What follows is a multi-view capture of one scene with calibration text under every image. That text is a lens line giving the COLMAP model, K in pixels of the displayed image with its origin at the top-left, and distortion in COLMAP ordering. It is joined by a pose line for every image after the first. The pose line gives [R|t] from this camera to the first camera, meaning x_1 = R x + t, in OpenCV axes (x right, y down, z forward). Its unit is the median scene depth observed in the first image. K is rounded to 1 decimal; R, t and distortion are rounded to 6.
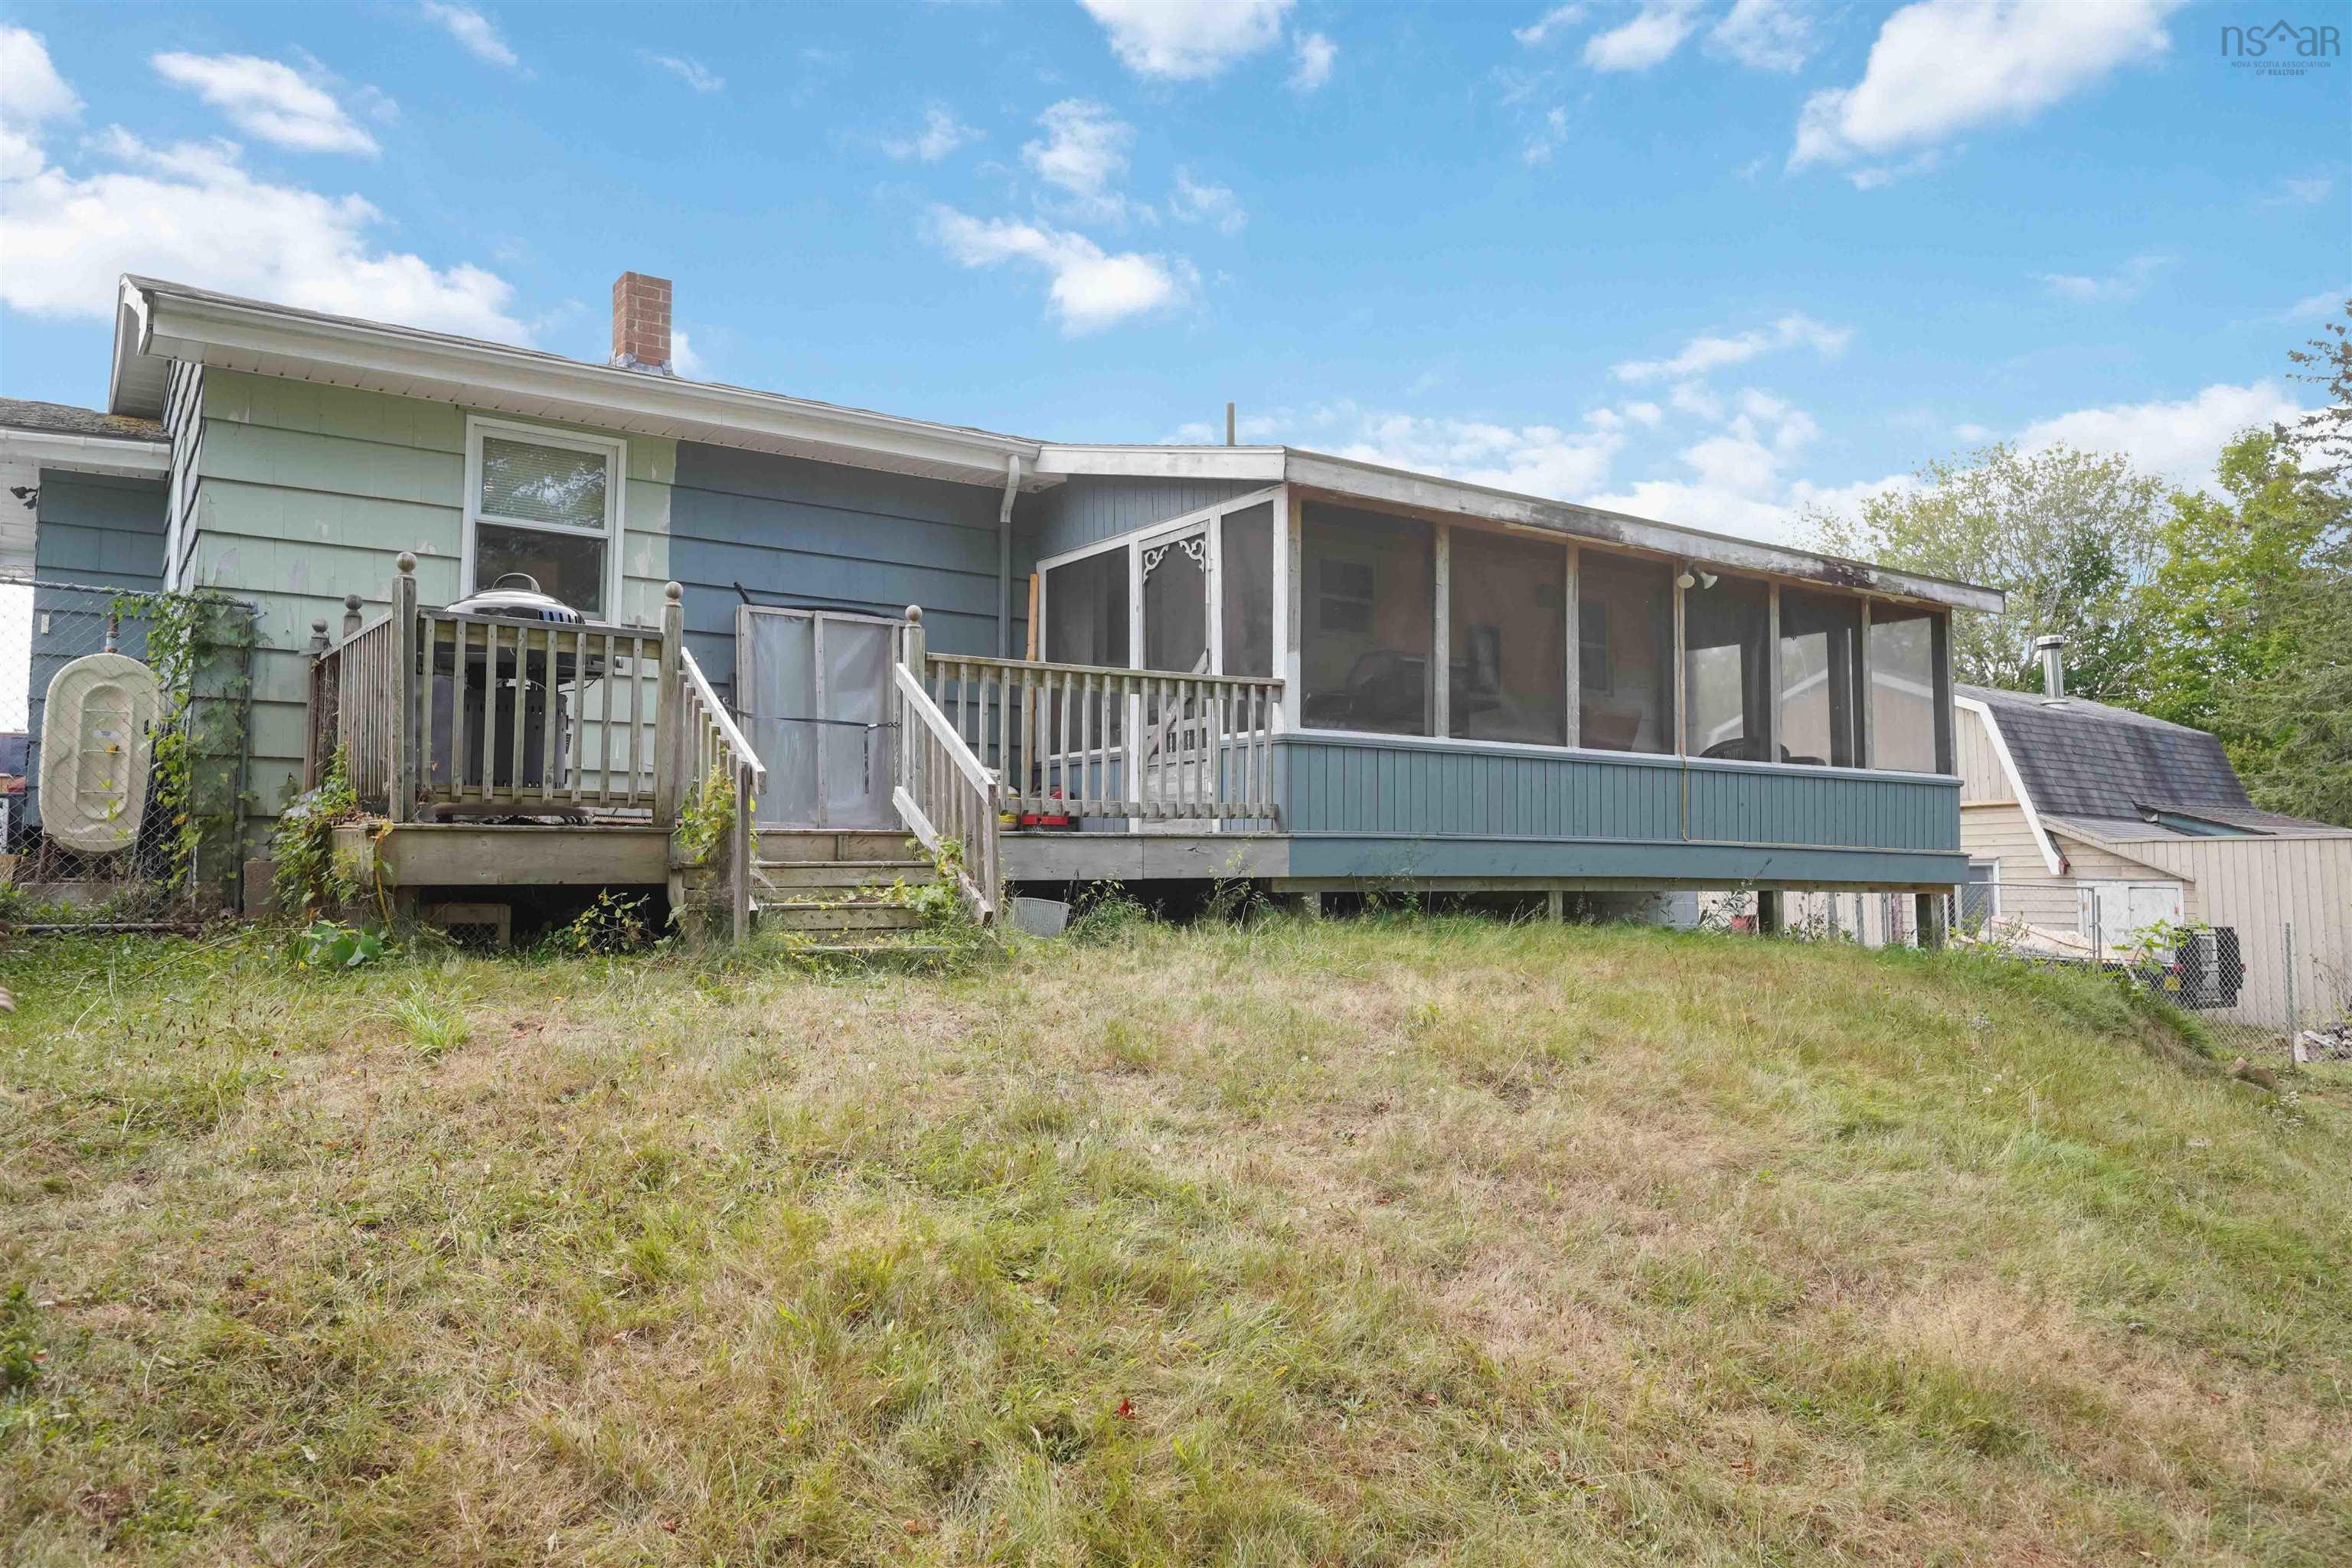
lens RADIAL K [[1628.0, 0, 1176.0], [0, 1628.0, 784.0], [0, 0, 1]] dist [0.001276, 0.000183]
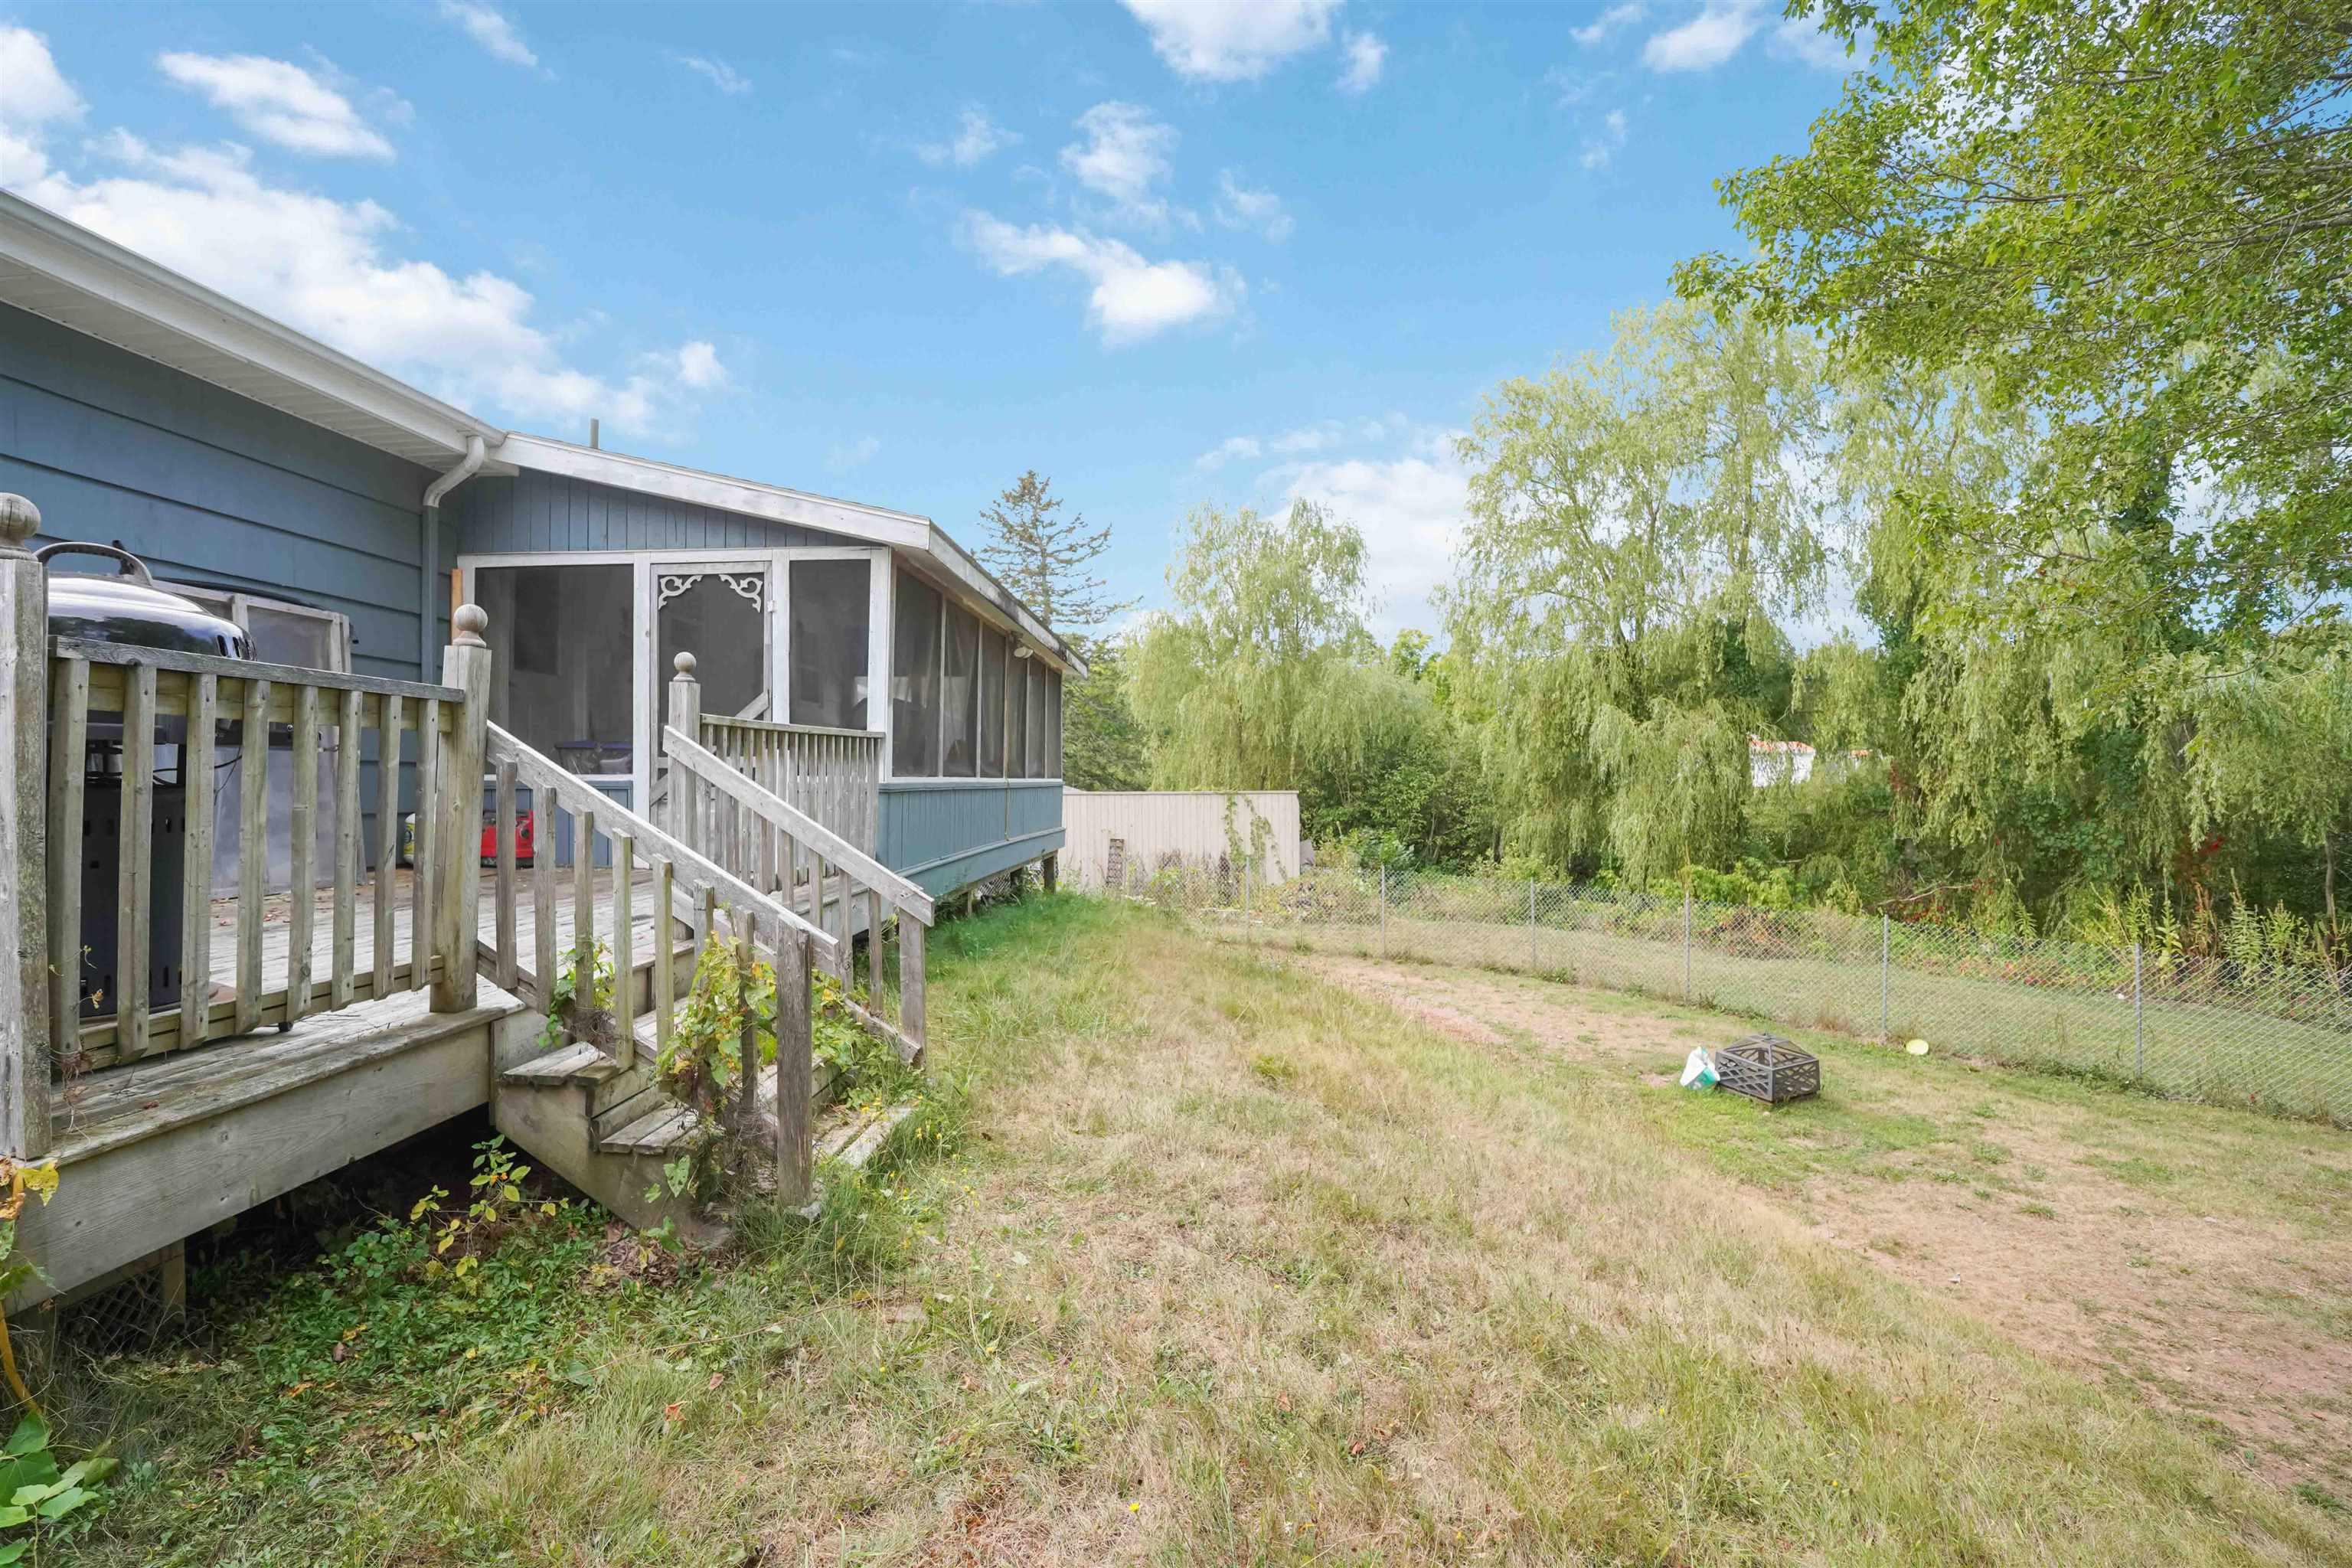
lens RADIAL K [[1042.0, 0, 1176.0], [0, 1042.0, 784.0], [0, 0, 1]] dist [-0.067140, 0.016306]
pose [[0.608748, -0.001164, 0.793363, -0.324044], [-0.051116, 0.997864, 0.040685, -0.062231], [-0.791715, -0.065320, 0.607388, 0.397259]]
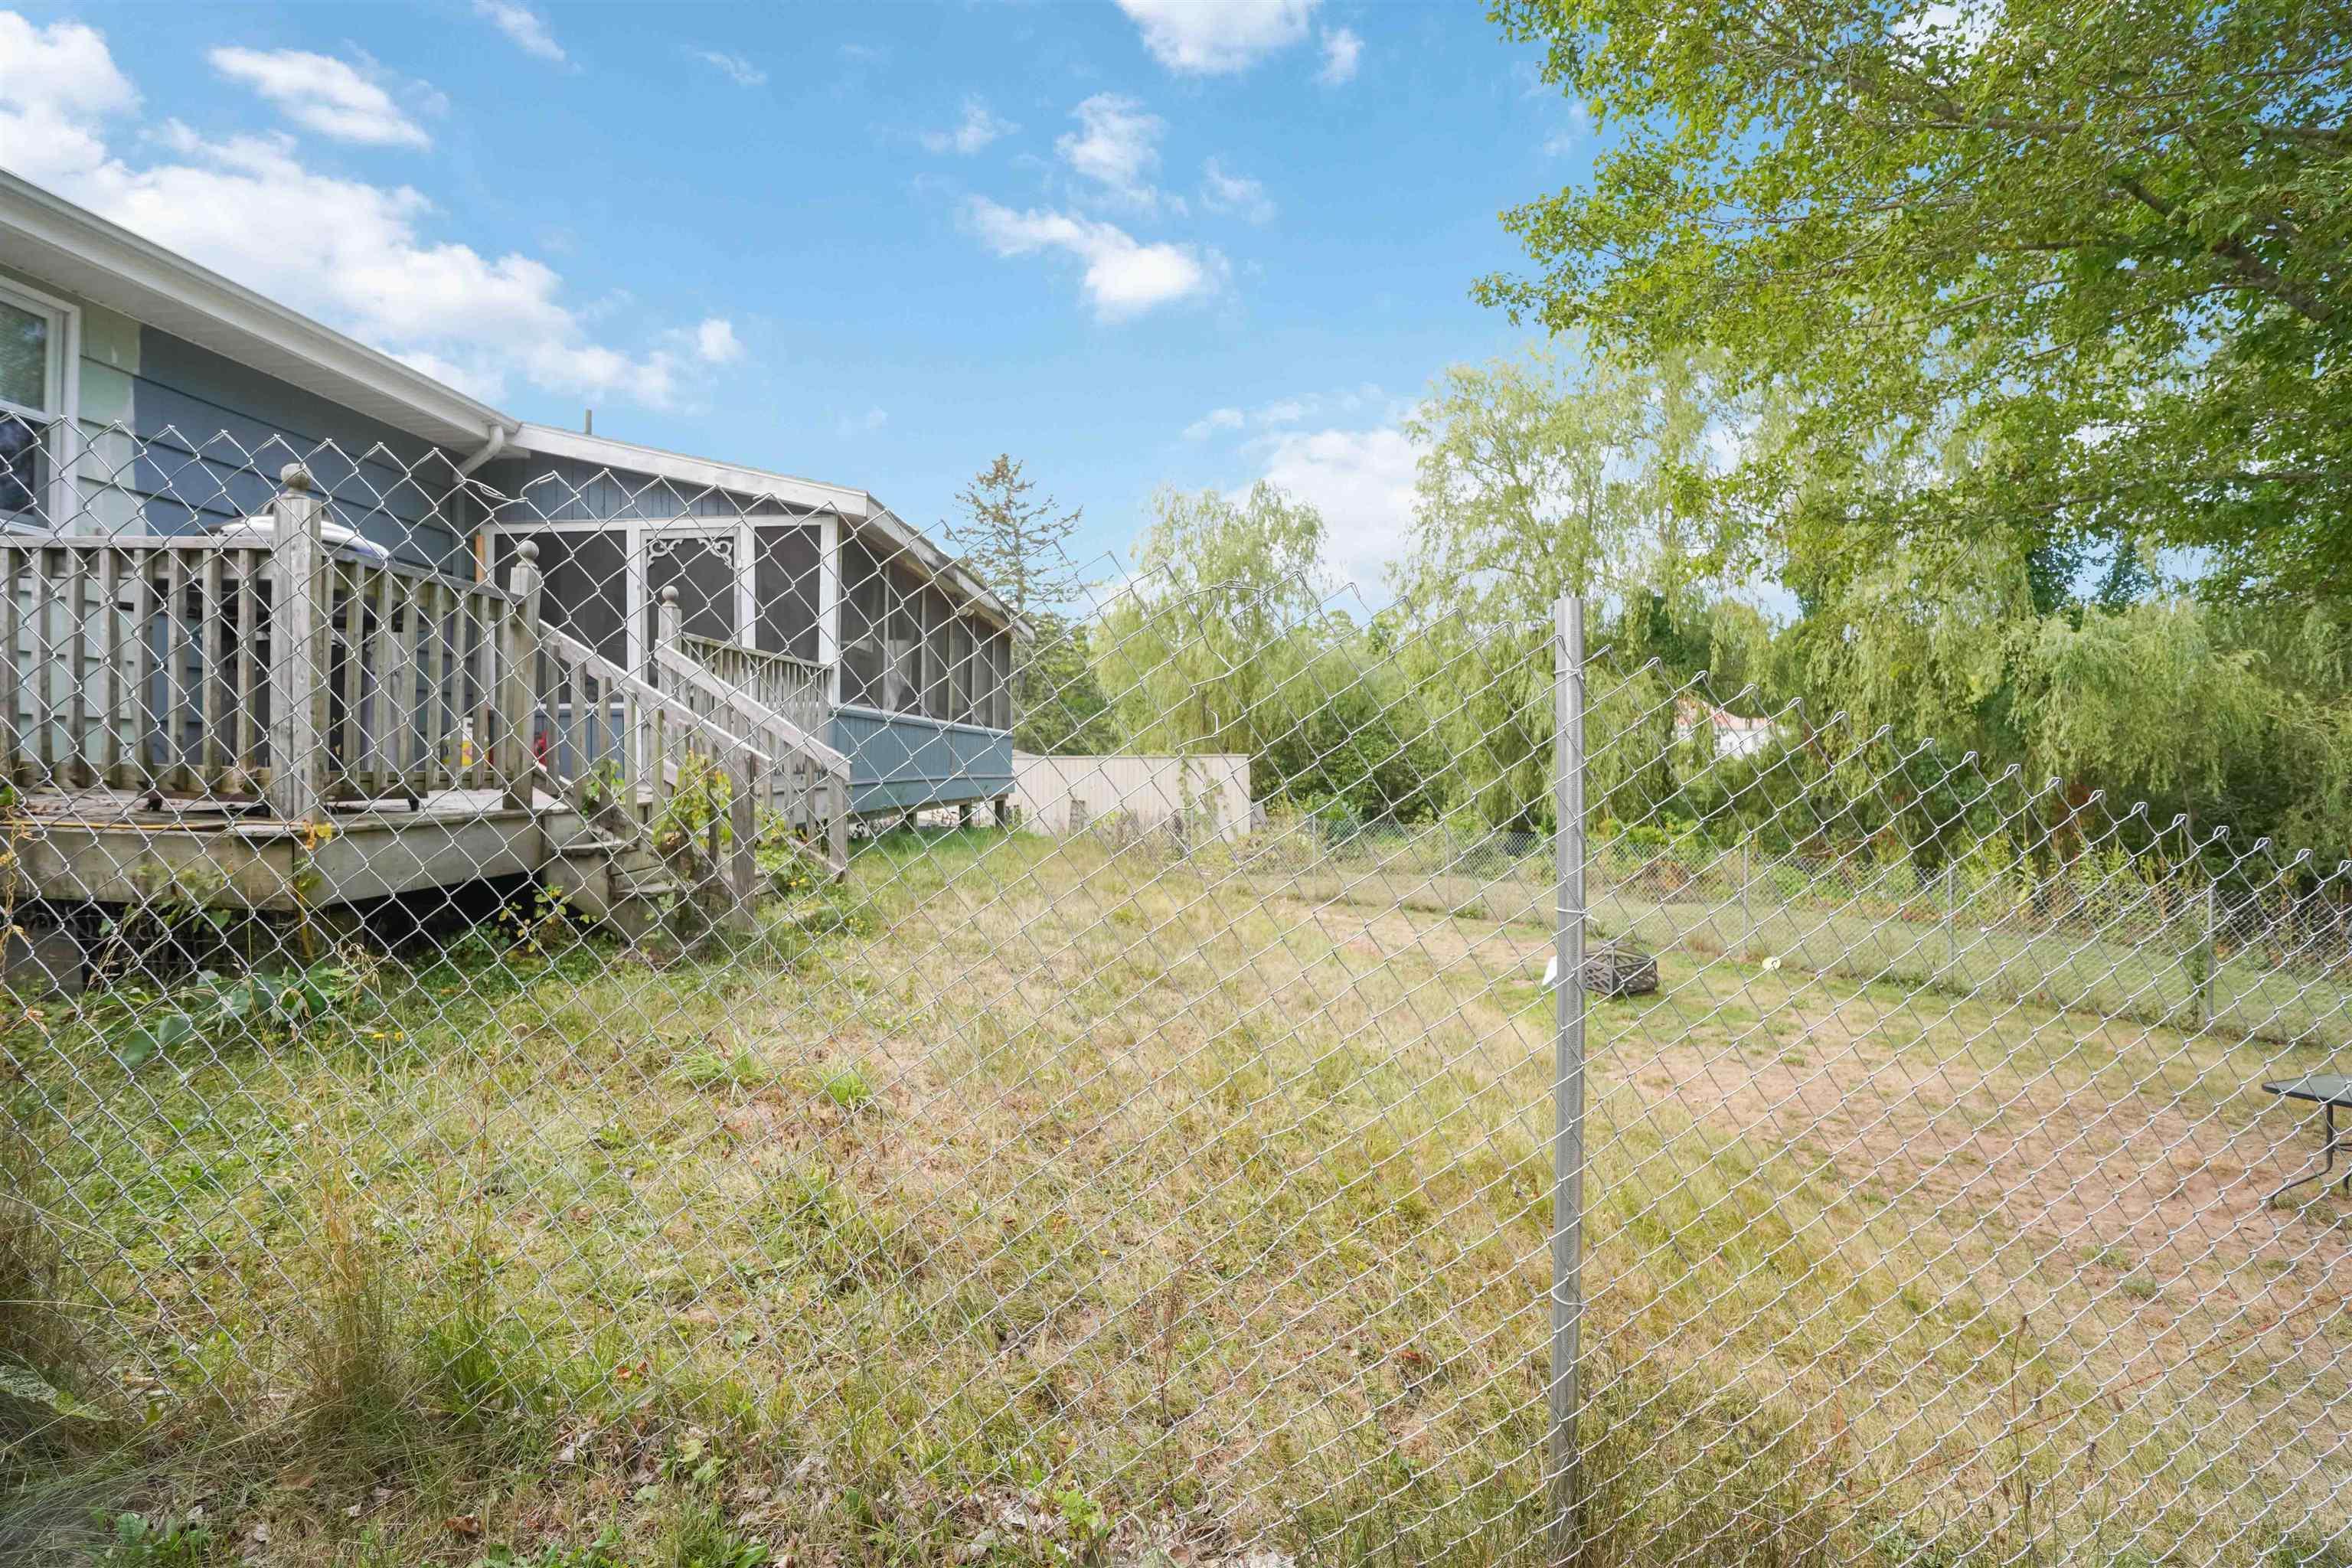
lens RADIAL K [[1042.0, 0, 1176.0], [0, 1042.0, 784.0], [0, 0, 1]] dist [-0.067140, 0.016306]
pose [[0.599069, -0.016808, 0.800521, -0.396167], [-0.046037, 0.997403, 0.055393, -0.026600], [-0.799373, -0.070038, 0.596739, 0.254713]]
